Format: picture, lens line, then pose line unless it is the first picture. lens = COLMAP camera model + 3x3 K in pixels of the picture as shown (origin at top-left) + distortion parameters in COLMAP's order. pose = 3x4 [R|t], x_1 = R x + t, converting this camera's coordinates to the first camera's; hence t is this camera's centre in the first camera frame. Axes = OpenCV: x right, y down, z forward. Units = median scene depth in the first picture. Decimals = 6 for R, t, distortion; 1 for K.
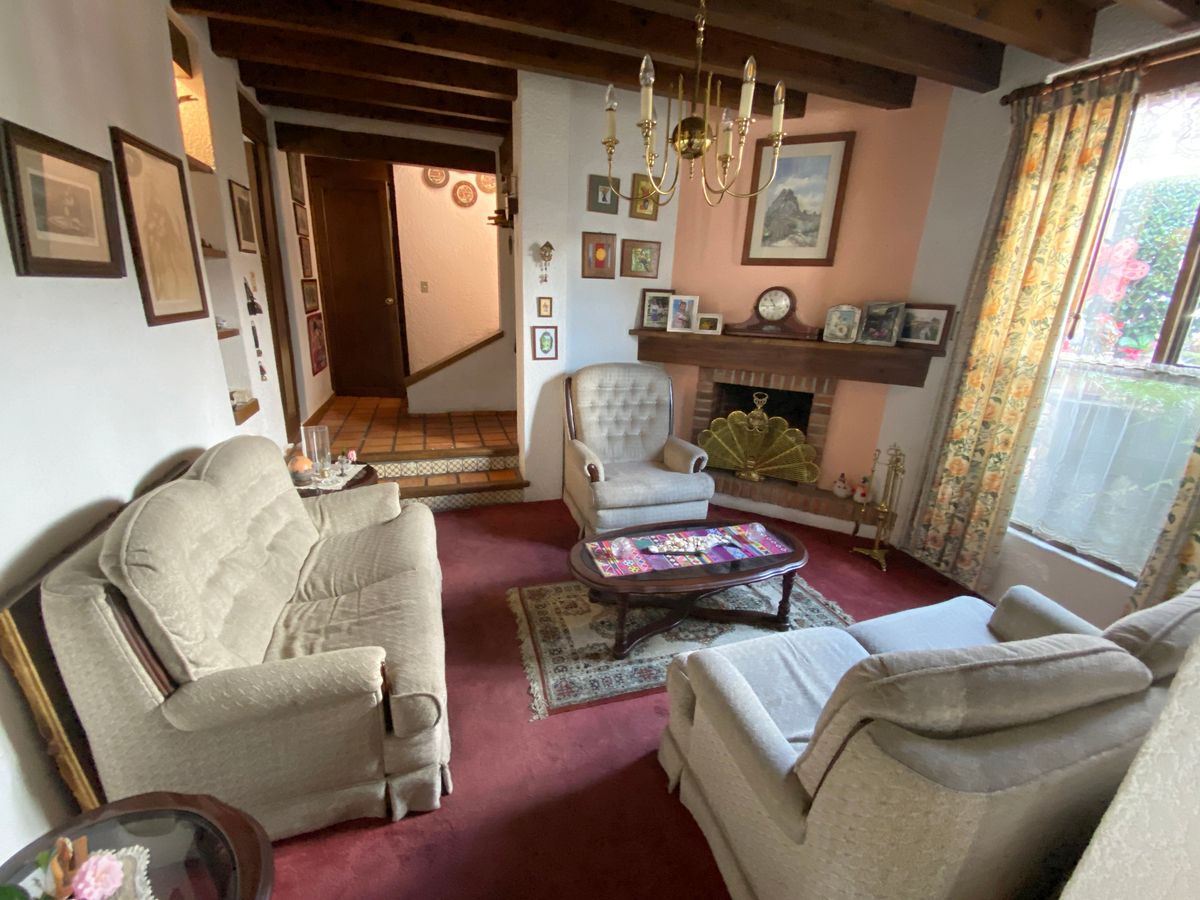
lens RADIAL K [[500.9, 0, 602.8], [0, 500.9, 458.8], [0, 0, 1]] dist [0.040259, -0.027035]
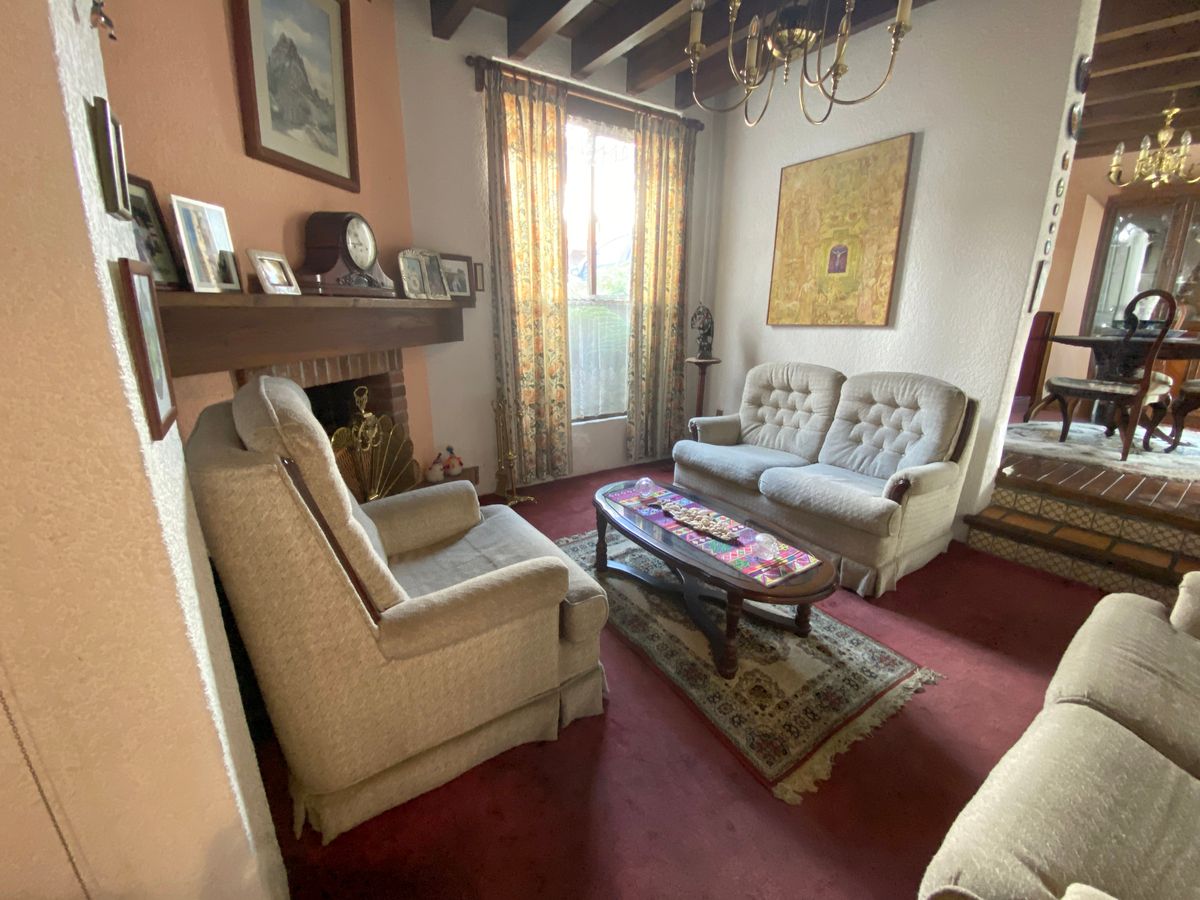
lens RADIAL K [[488.5, 0, 602.8], [0, 488.5, 458.7], [0, 0, 1]] dist [0.001153, -0.007779]
pose [[-0.294594, -0.320217, 0.900375, -0.511349], [0.284395, 0.870119, 0.402507, -0.312364], [-0.912323, 0.374638, -0.165264, 1.253417]]
